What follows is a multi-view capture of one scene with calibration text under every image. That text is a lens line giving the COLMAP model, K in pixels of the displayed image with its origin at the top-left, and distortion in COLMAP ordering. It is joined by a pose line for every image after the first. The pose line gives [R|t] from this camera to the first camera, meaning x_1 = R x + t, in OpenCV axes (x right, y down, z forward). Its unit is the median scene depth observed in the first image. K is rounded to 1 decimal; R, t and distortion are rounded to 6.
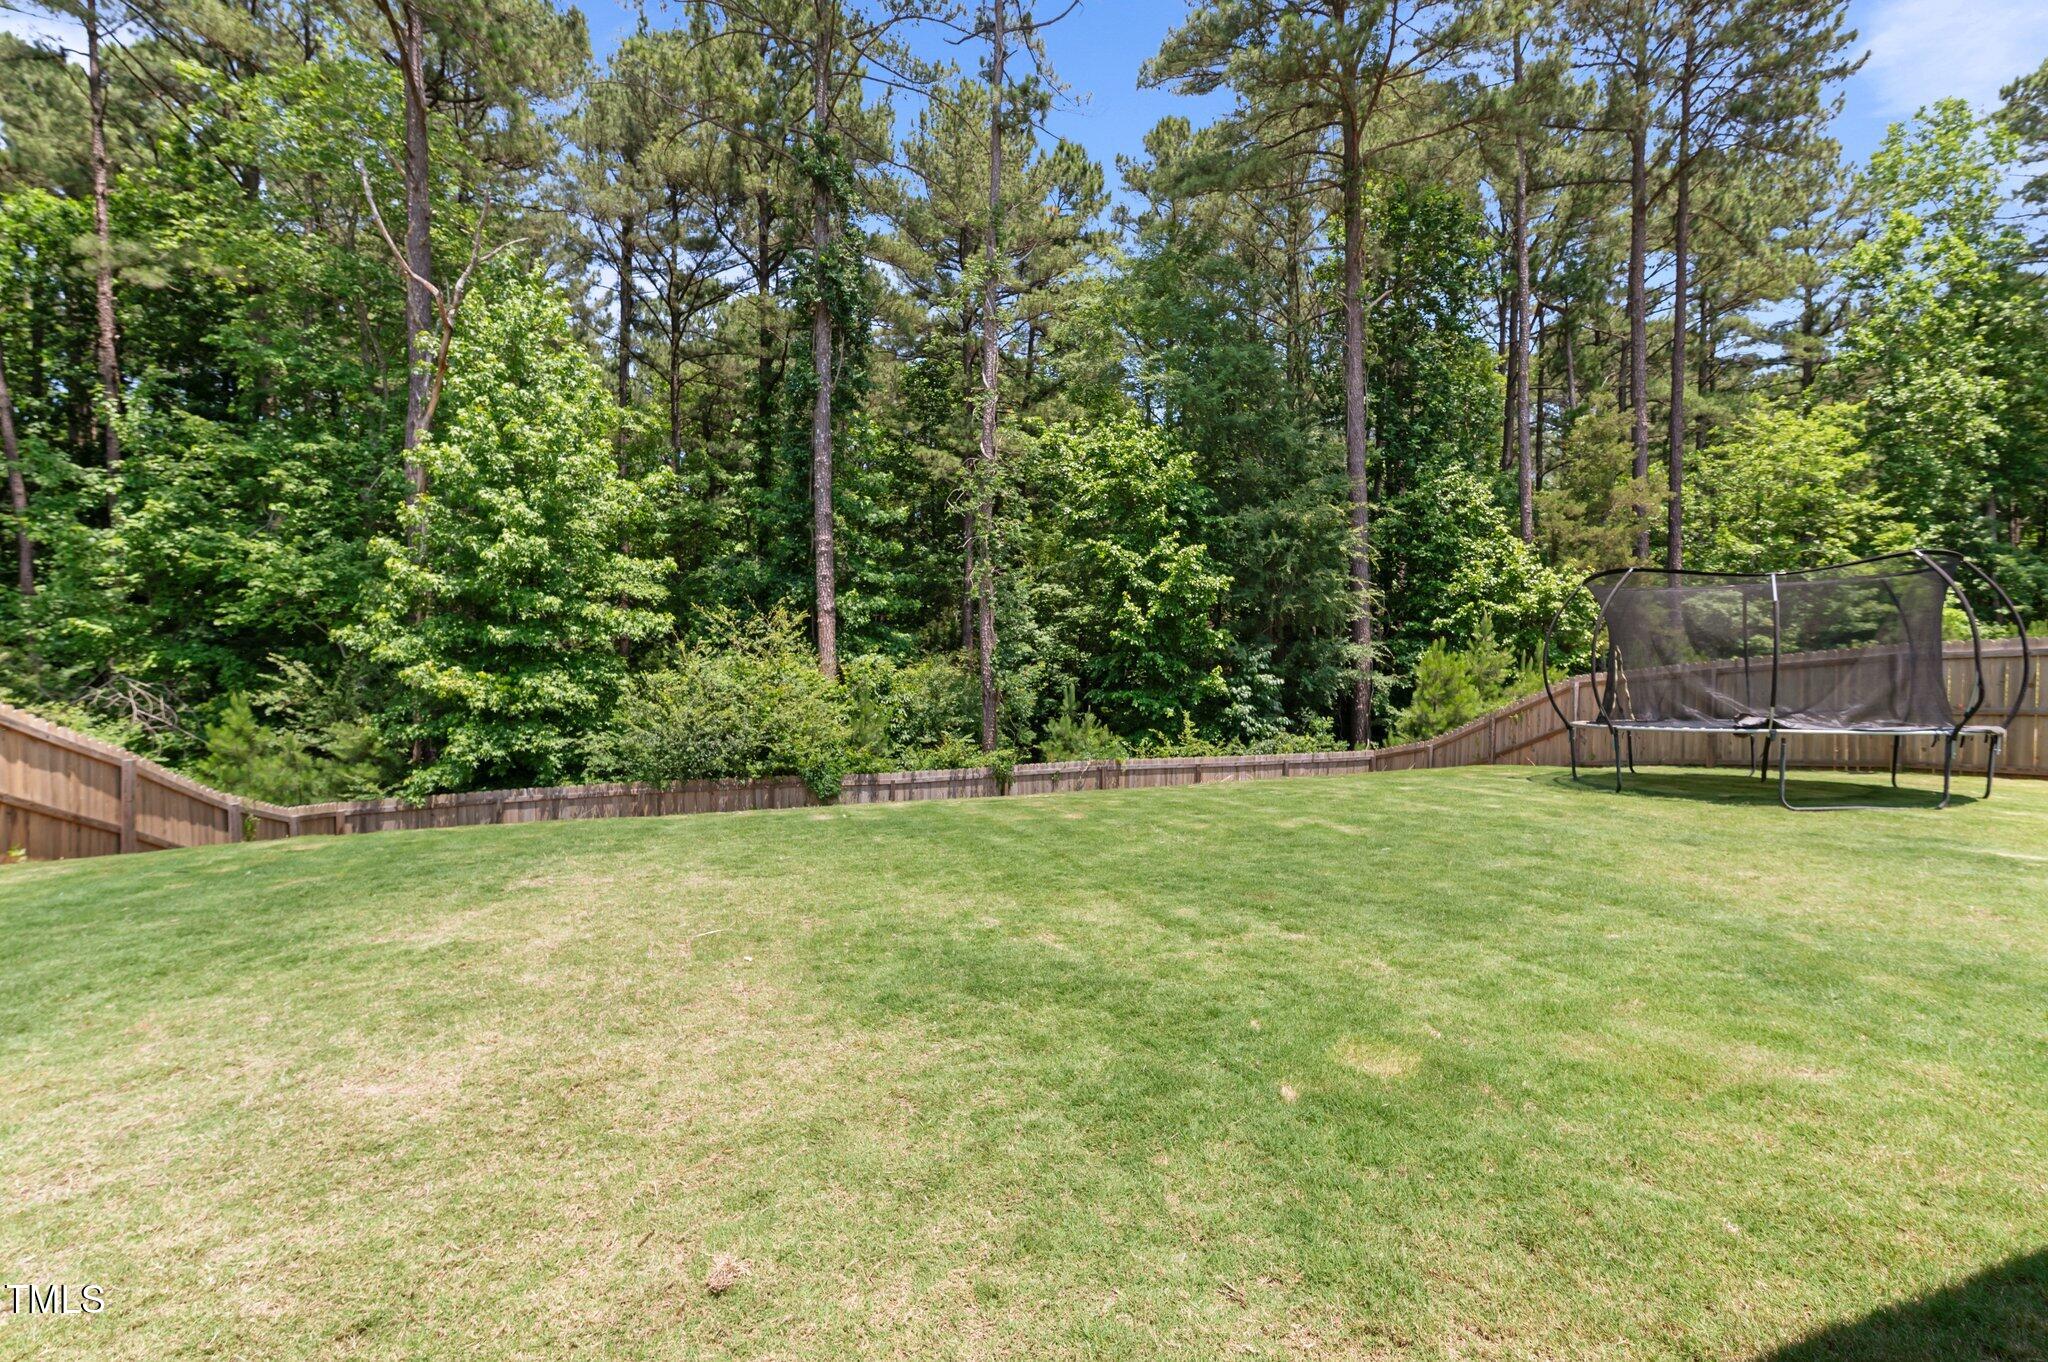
lens RADIAL K [[874.1, 0, 1024.0], [0, 874.1, 681.0], [0, 0, 1]] dist [-0.010123, -0.000330]
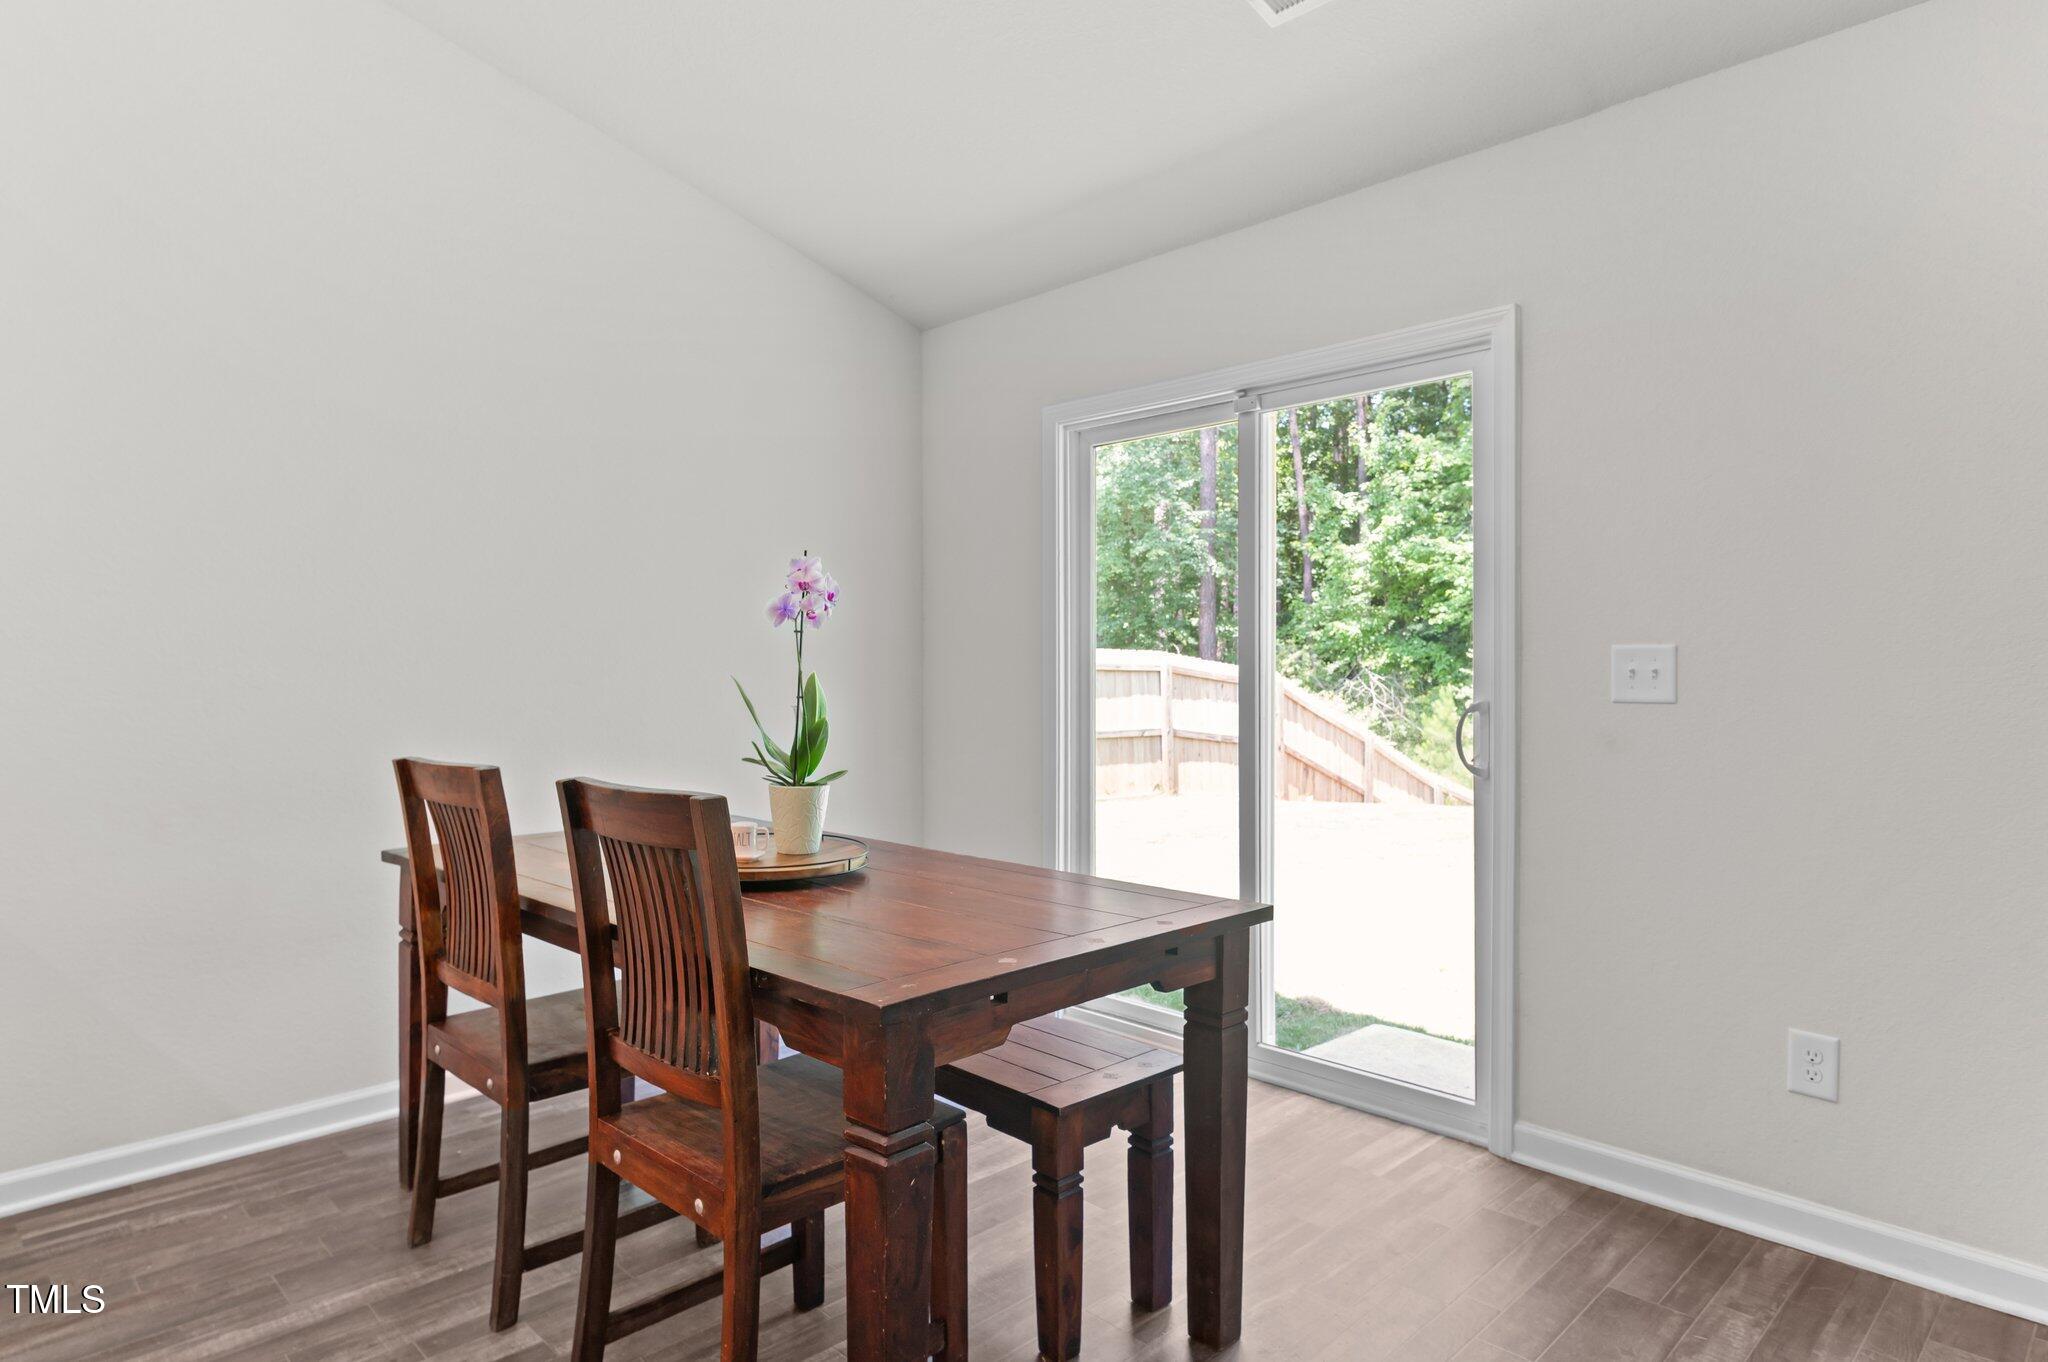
lens RADIAL K [[1163.5, 0, 1024.0], [0, 1163.5, 681.0], [0, 0, 1]] dist [0.001339, 0.000095]
pose [[0.459695, 0.009403, -0.888027, 0.132655], [-0.006309, 0.999953, 0.007322, 0.000162], [0.888054, 0.002237, 0.459733, -0.126909]]
